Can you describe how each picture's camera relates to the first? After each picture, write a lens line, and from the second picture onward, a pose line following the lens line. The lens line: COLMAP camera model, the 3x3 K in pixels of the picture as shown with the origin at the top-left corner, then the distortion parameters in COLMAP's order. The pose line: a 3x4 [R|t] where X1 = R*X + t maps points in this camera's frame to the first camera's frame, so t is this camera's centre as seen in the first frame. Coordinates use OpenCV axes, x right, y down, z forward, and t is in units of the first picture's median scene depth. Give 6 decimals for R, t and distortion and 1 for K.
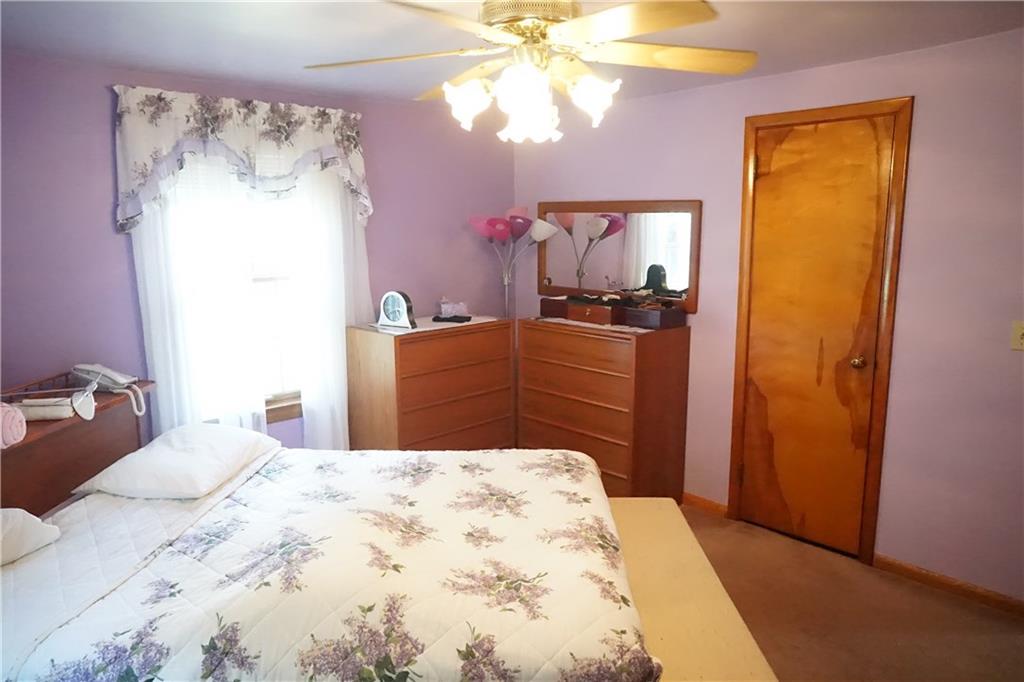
lens RADIAL K [[688.6, 0, 513.5], [0, 688.6, 337.7], [0, 0, 1]] dist [-0.022081, 0.001386]
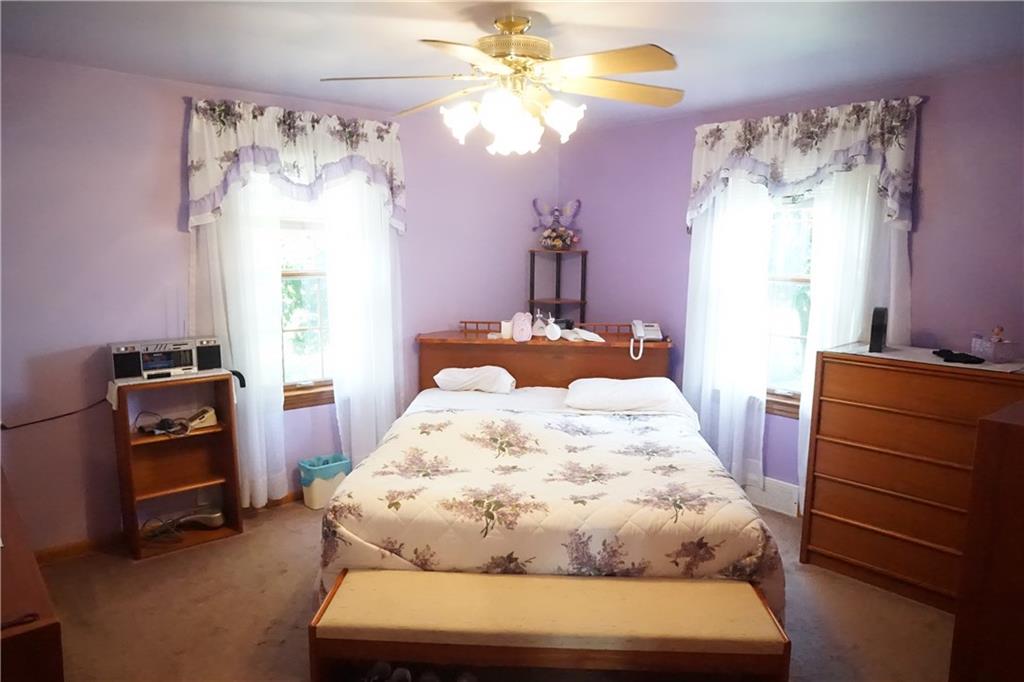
lens RADIAL K [[688.6, 0, 513.5], [0, 688.6, 344.4], [0, 0, 1]] dist [-0.022081, 0.001386]
pose [[-0.038372, 0.150256, -0.987902, 0.784920], [-0.171397, 0.972989, 0.154645, -0.086392], [0.984455, 0.175257, -0.011582, 0.668513]]
